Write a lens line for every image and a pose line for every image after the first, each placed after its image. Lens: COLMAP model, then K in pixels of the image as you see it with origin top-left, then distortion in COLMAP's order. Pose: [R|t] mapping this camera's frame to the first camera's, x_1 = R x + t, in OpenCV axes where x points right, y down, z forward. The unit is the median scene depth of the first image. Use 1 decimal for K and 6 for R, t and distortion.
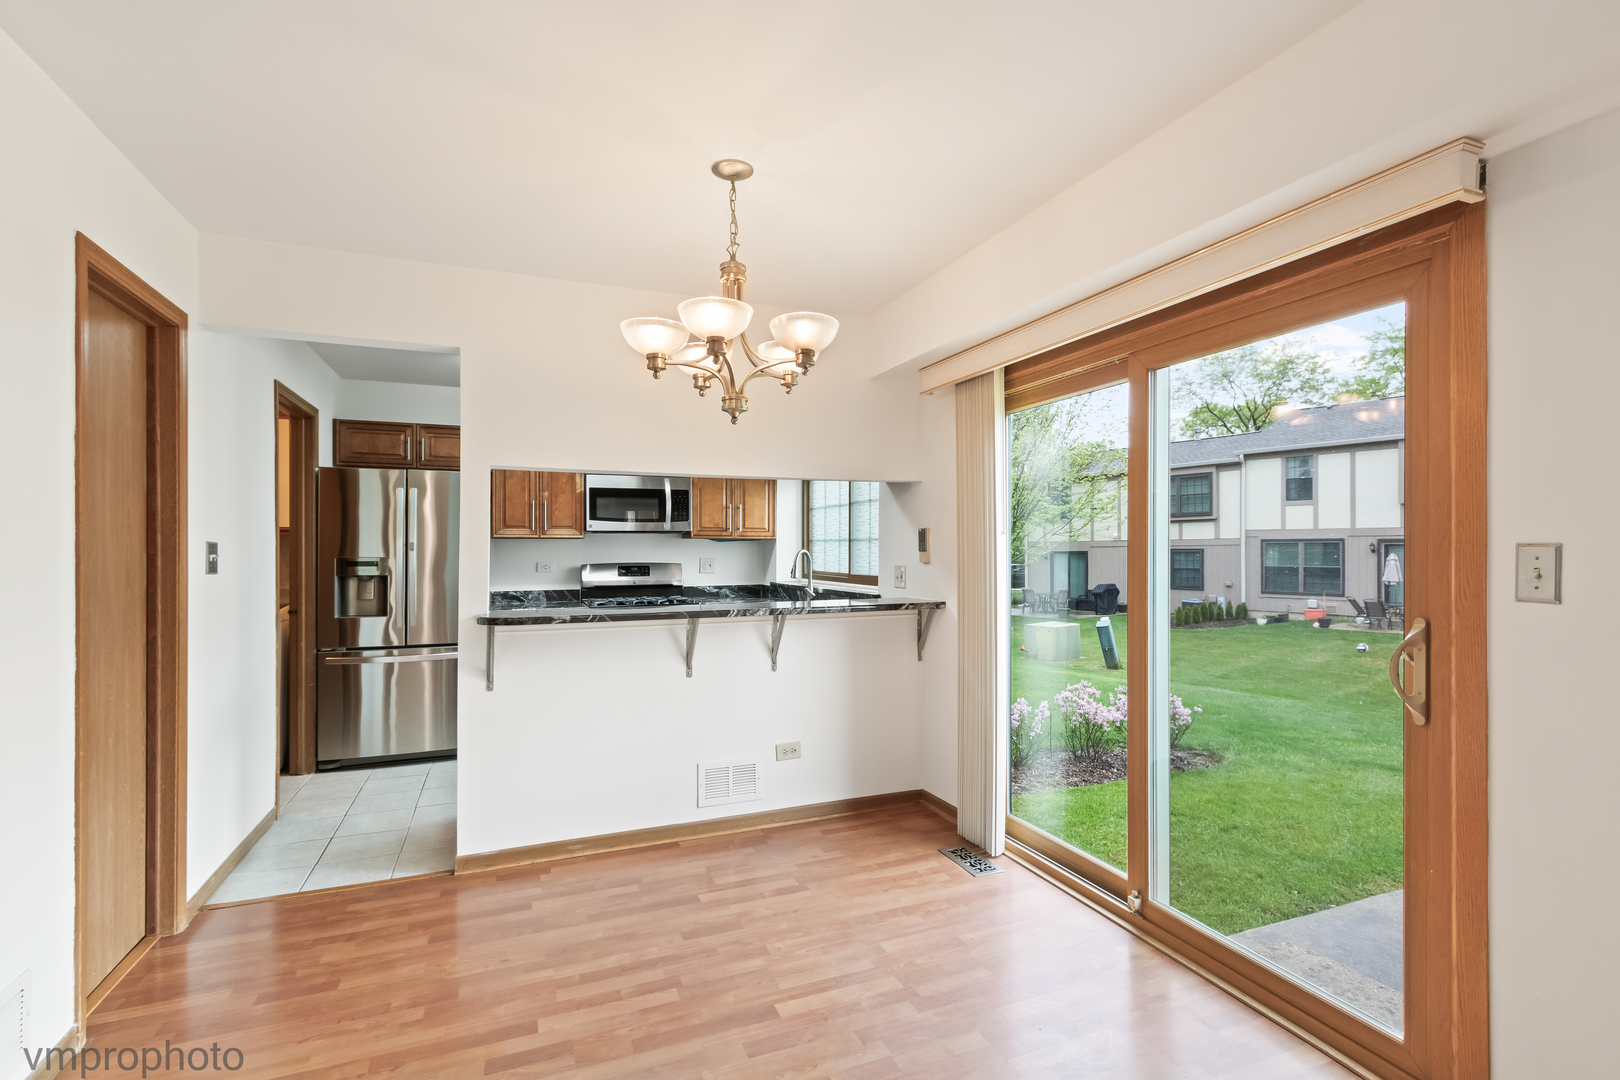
lens RADIAL K [[750.0, 0, 833.4], [0, 750.0, 551.3], [0, 0, 1]] dist [0.000438, -0.000550]
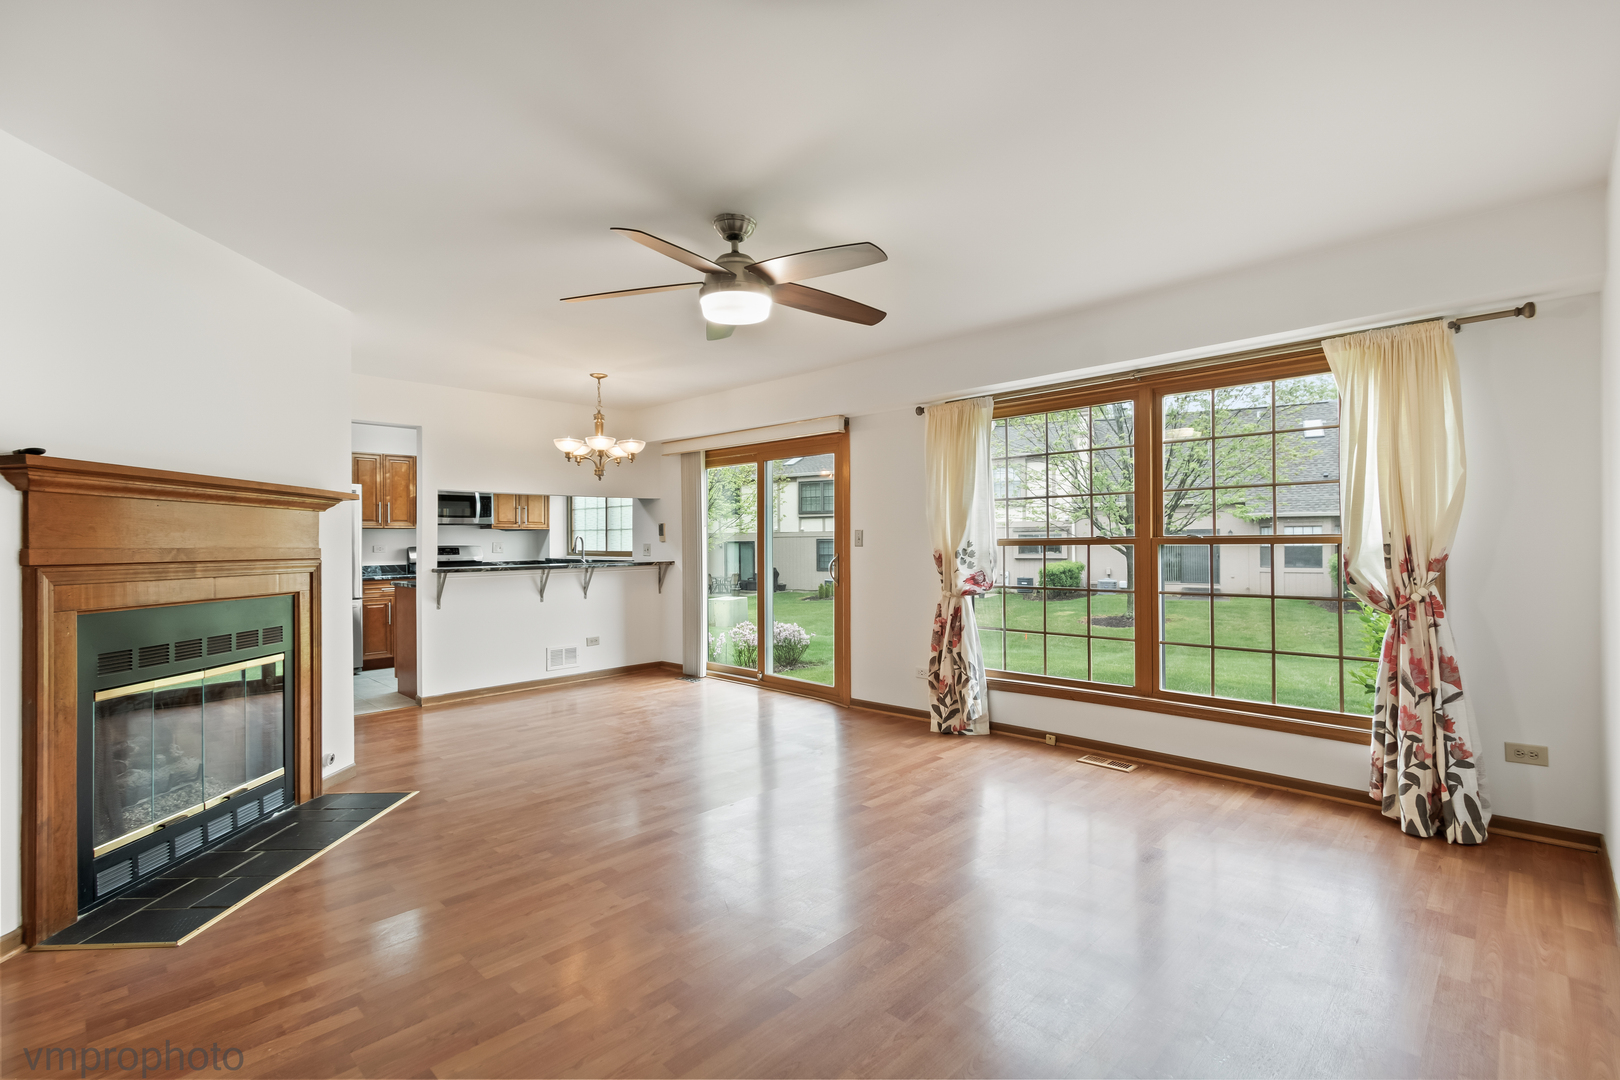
lens RADIAL K [[750.0, 0, 809.6], [0, 750.0, 539.2], [0, 0, 1]] dist [0.000438, -0.000550]
pose [[0.923056, -0.002250, 0.384659, -0.202896], [0.004911, 0.999970, -0.005934, 0.016904], [-0.384634, 0.007366, 0.923040, -0.688868]]
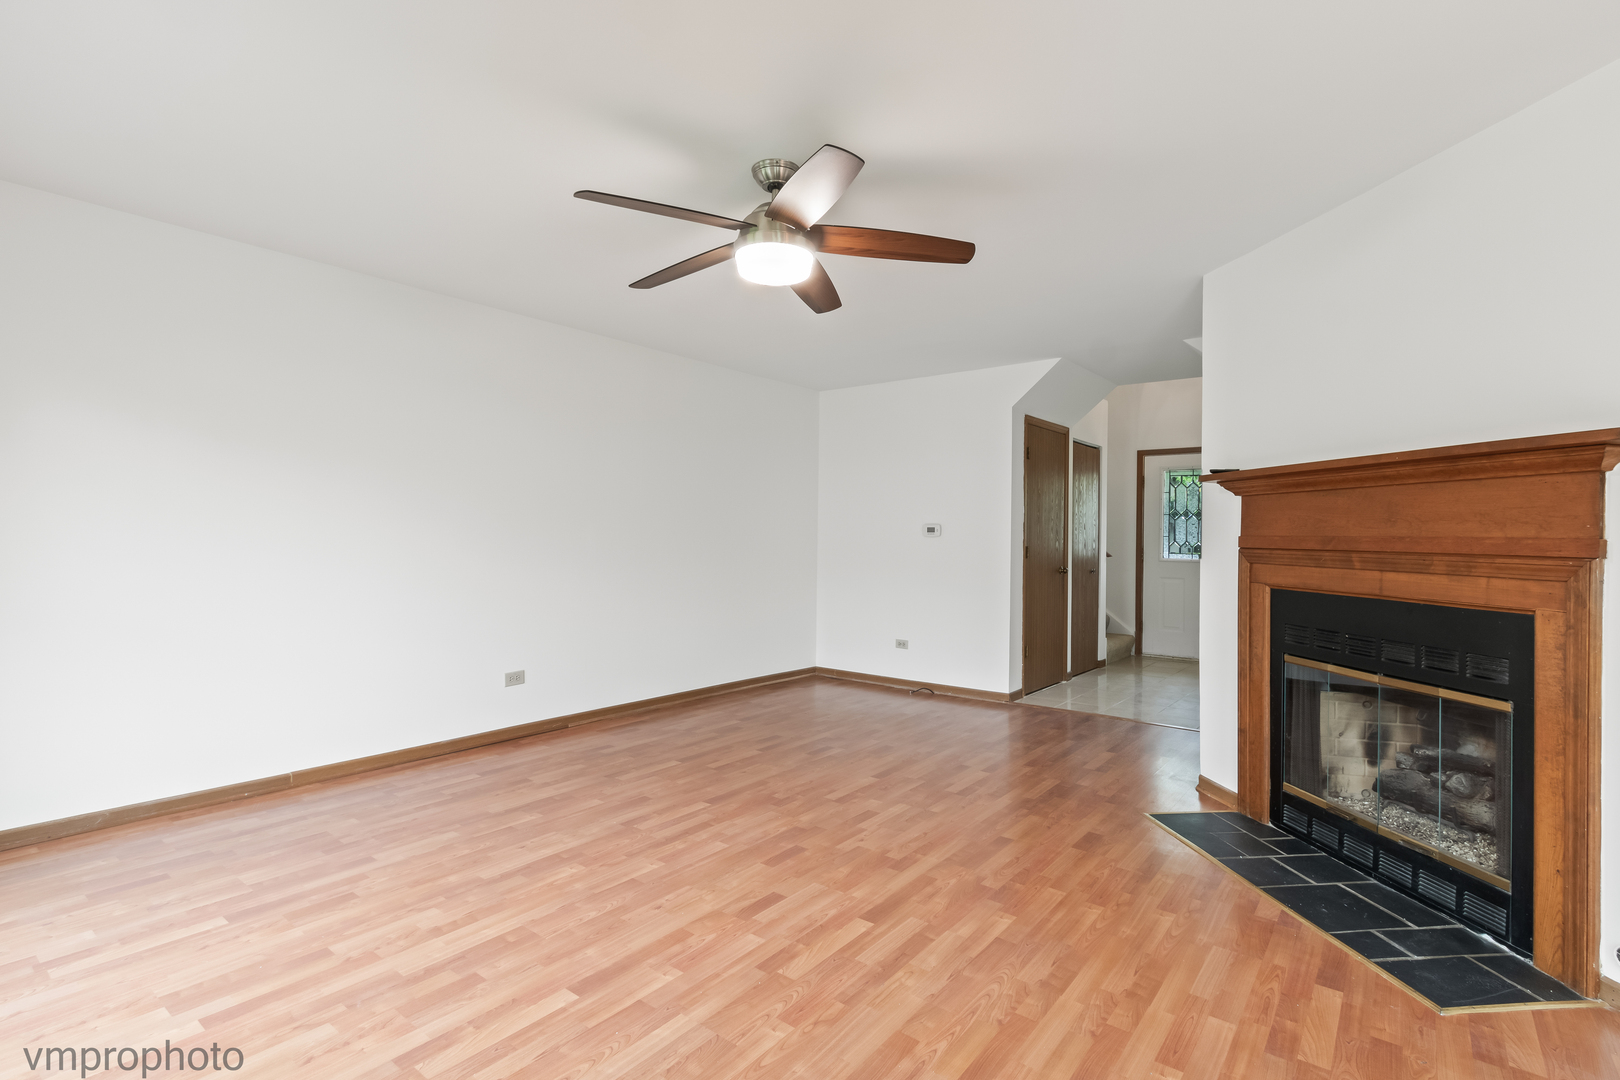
lens RADIAL K [[750.0, 0, 809.6], [0, 750.0, 539.2], [0, 0, 1]] dist [0.000438, -0.000550]
pose [[-0.877740, -0.007422, -0.479079, 0.430281], [-0.010625, 0.999936, 0.003975, 0.024544], [0.479019, 0.008580, -0.877763, 0.946821]]
